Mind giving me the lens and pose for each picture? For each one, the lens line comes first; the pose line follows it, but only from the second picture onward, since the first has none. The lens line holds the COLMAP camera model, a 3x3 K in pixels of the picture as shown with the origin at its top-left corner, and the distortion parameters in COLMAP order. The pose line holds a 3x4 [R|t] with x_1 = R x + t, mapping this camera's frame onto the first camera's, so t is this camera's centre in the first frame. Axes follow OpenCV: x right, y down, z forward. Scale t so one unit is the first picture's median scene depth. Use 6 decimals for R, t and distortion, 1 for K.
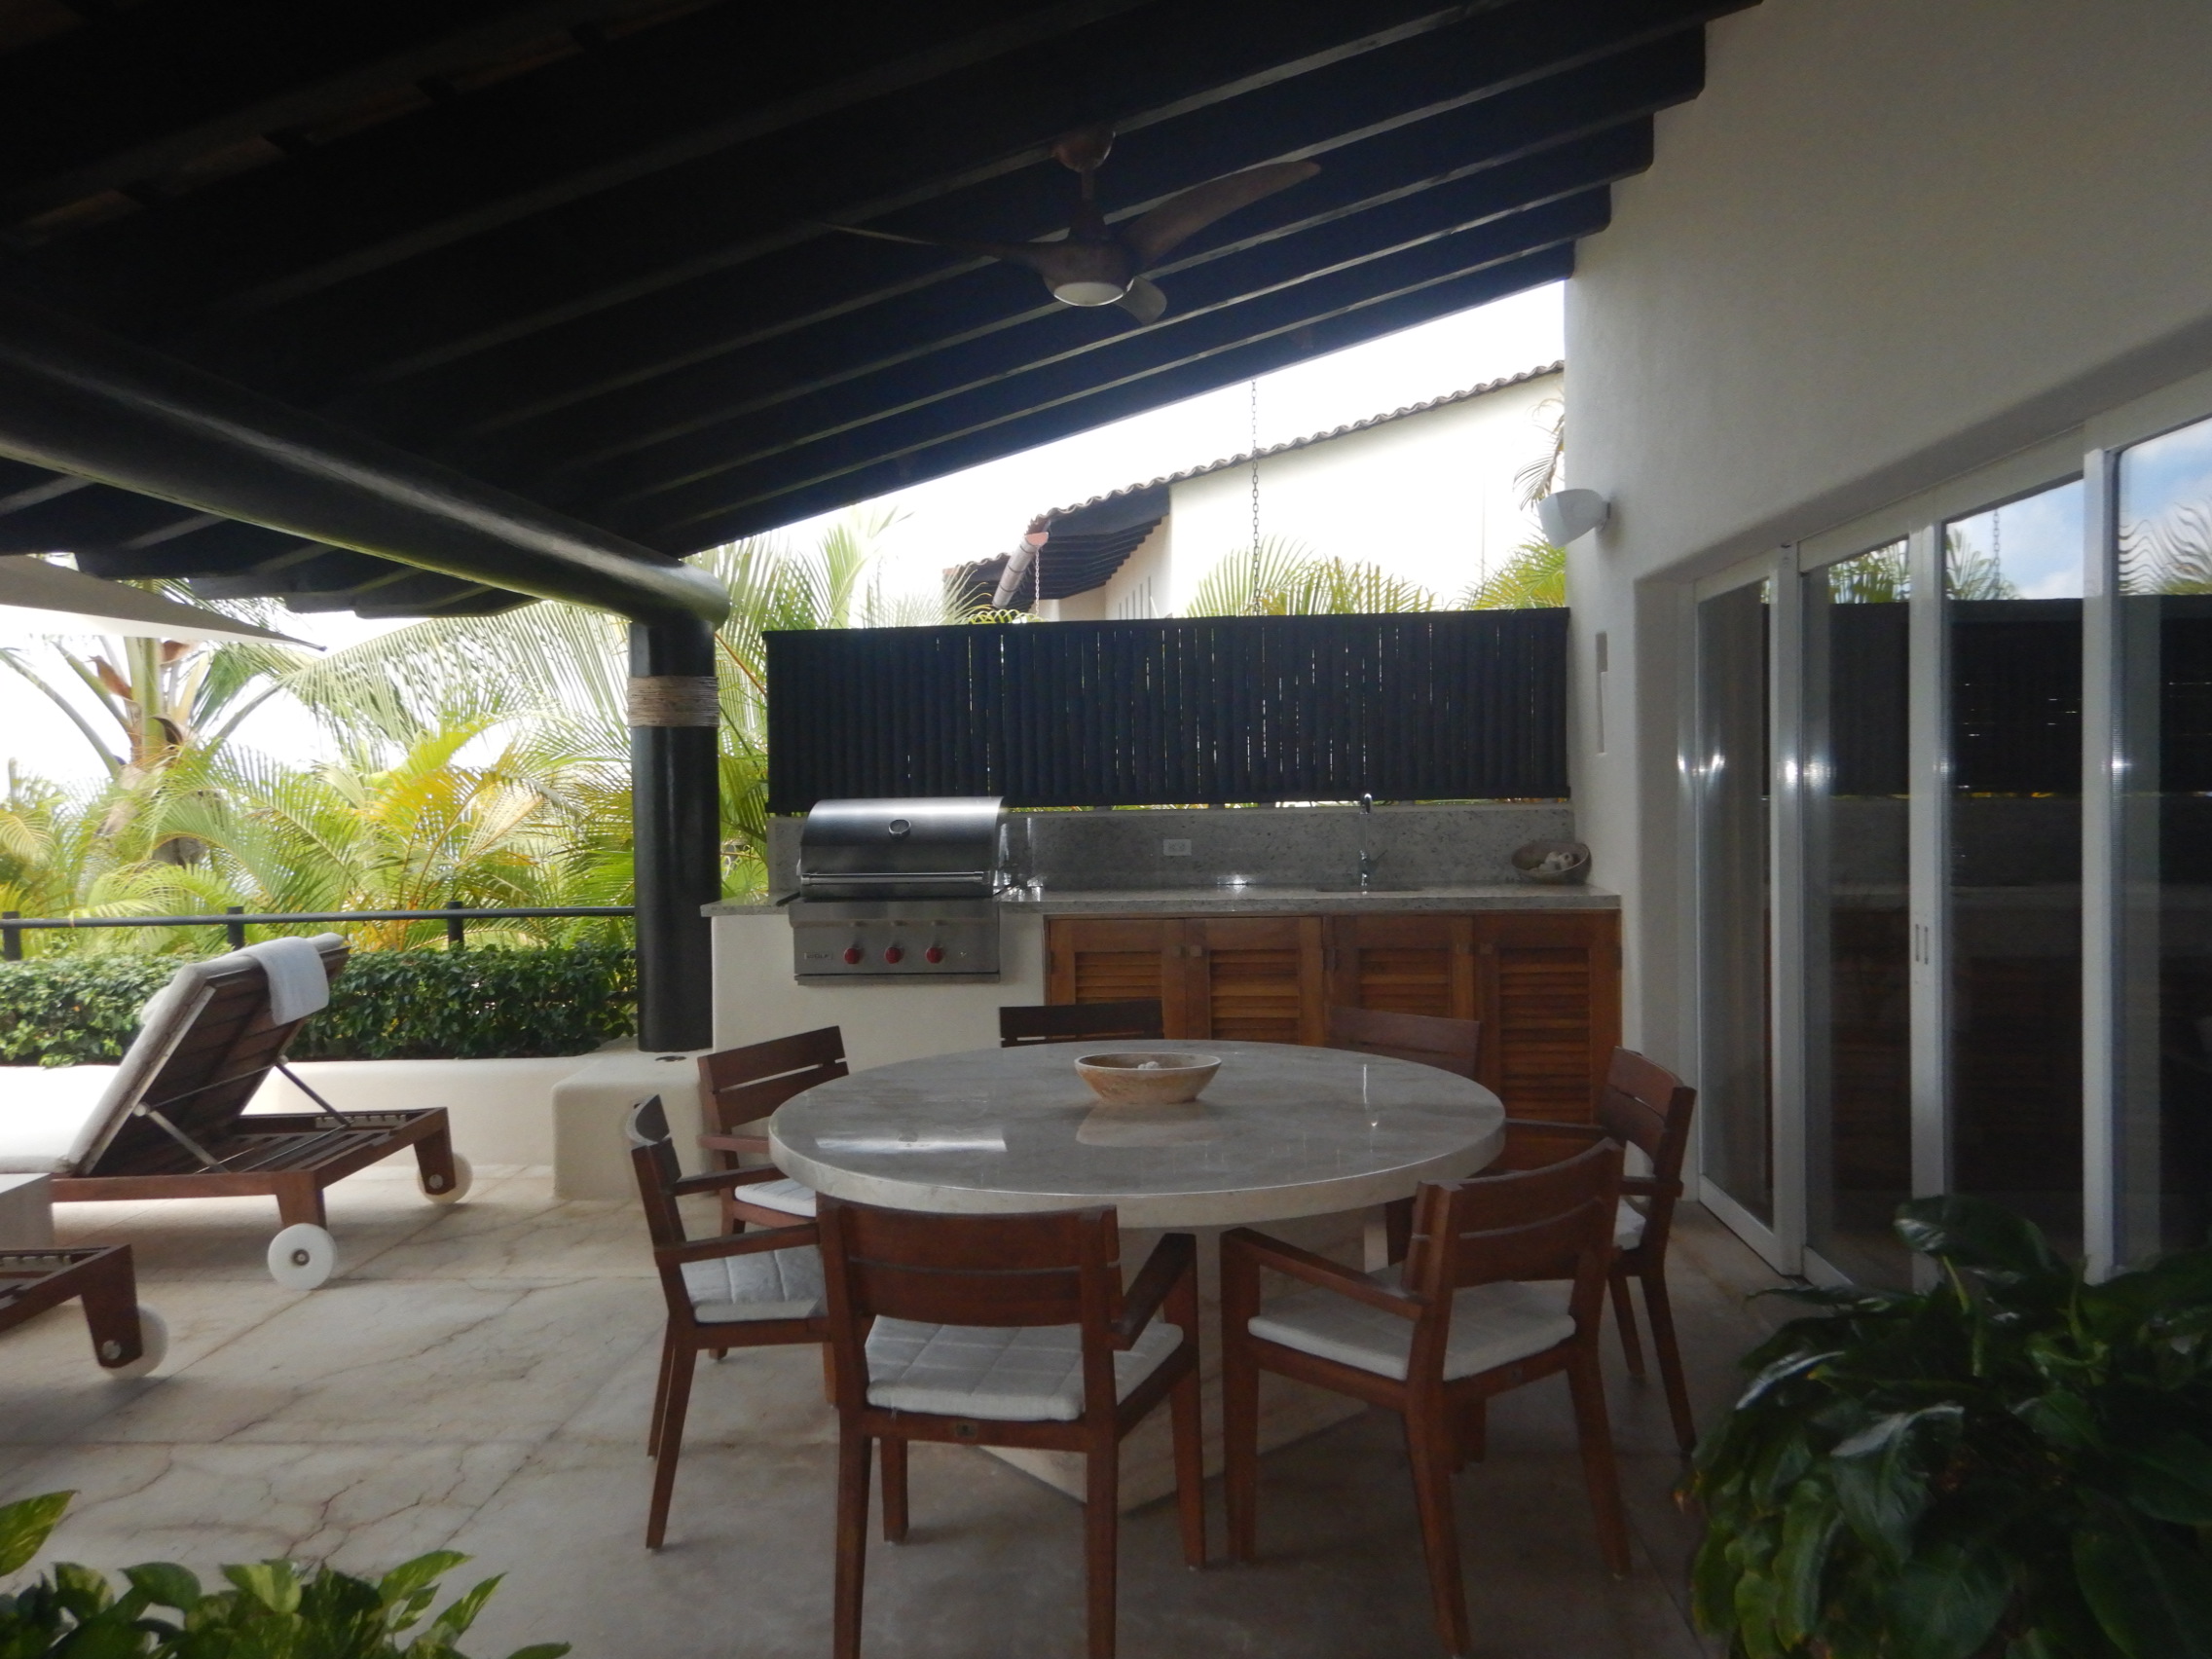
lens RADIAL K [[1602.6, 0, 1084.0], [0, 1602.6, 817.2], [0, 0, 1]] dist [0.029228, -0.014695]
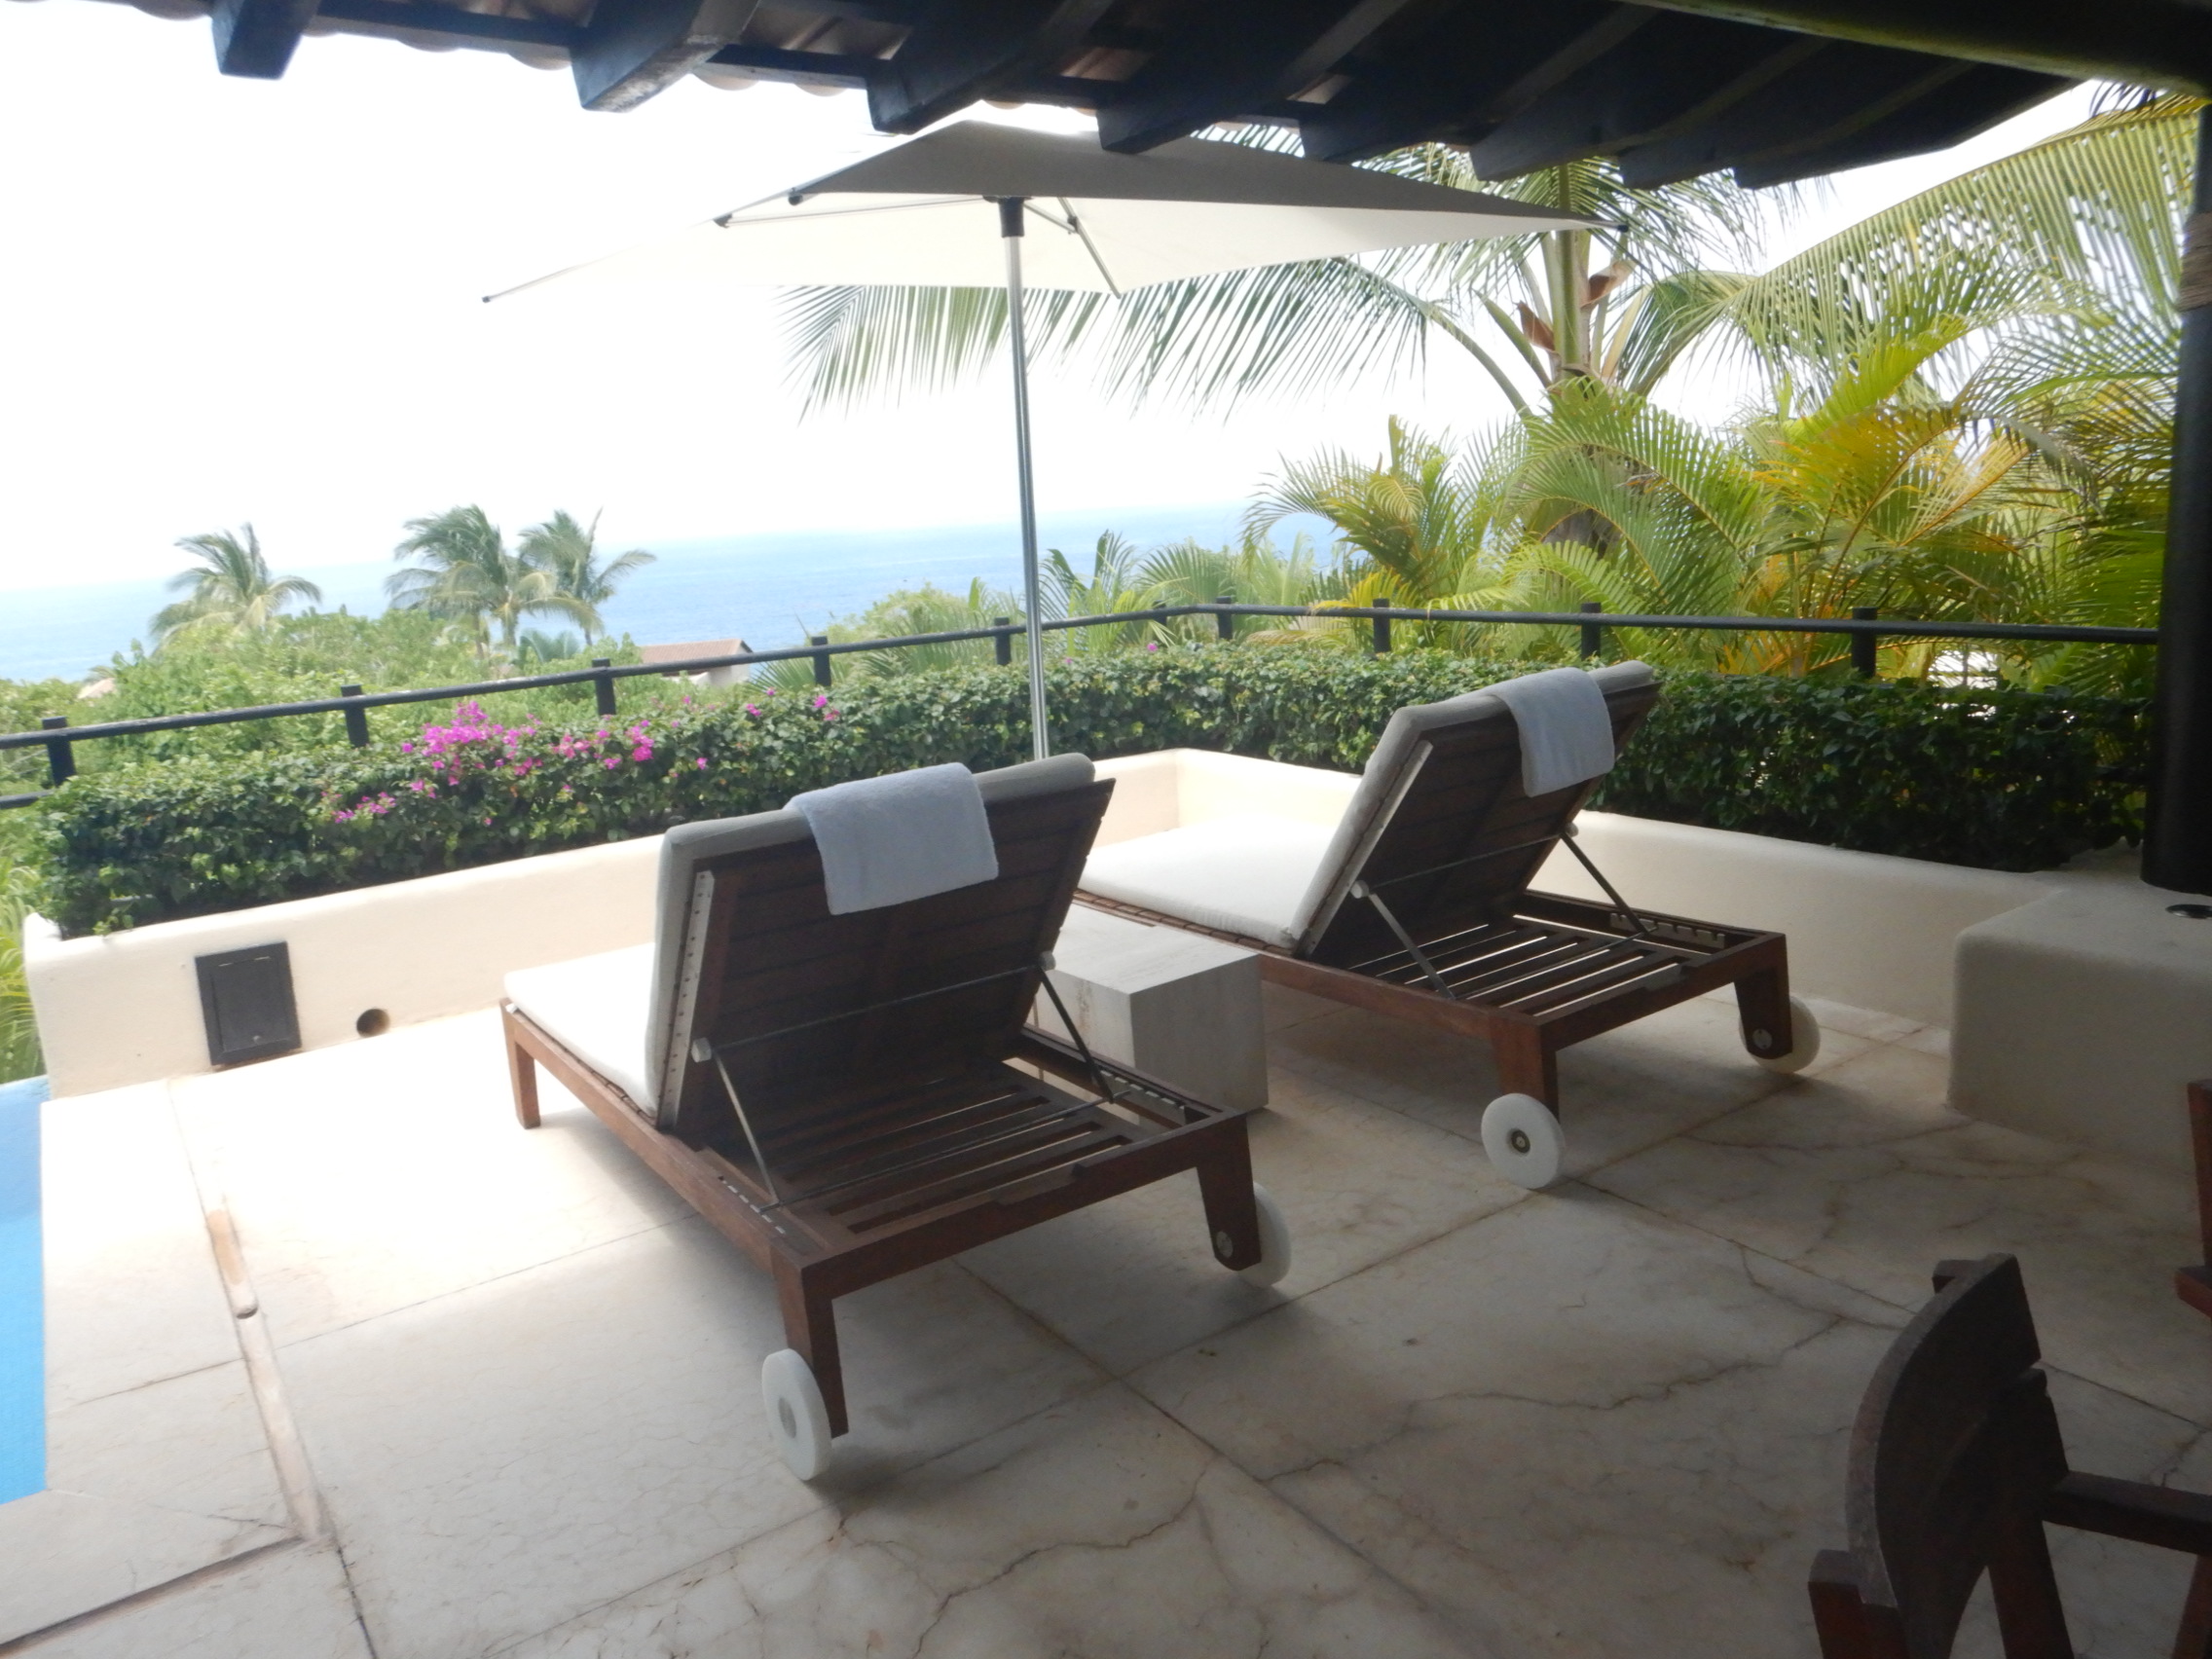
lens RADIAL K [[1602.6, 0, 1084.0], [0, 1602.6, 817.2], [0, 0, 1]] dist [0.029228, -0.014695]
pose [[0.629963, 0.138133, -0.764242, -0.077301], [0.024932, 0.979951, 0.197673, -0.004604], [0.776225, -0.143581, 0.613889, 0.370644]]
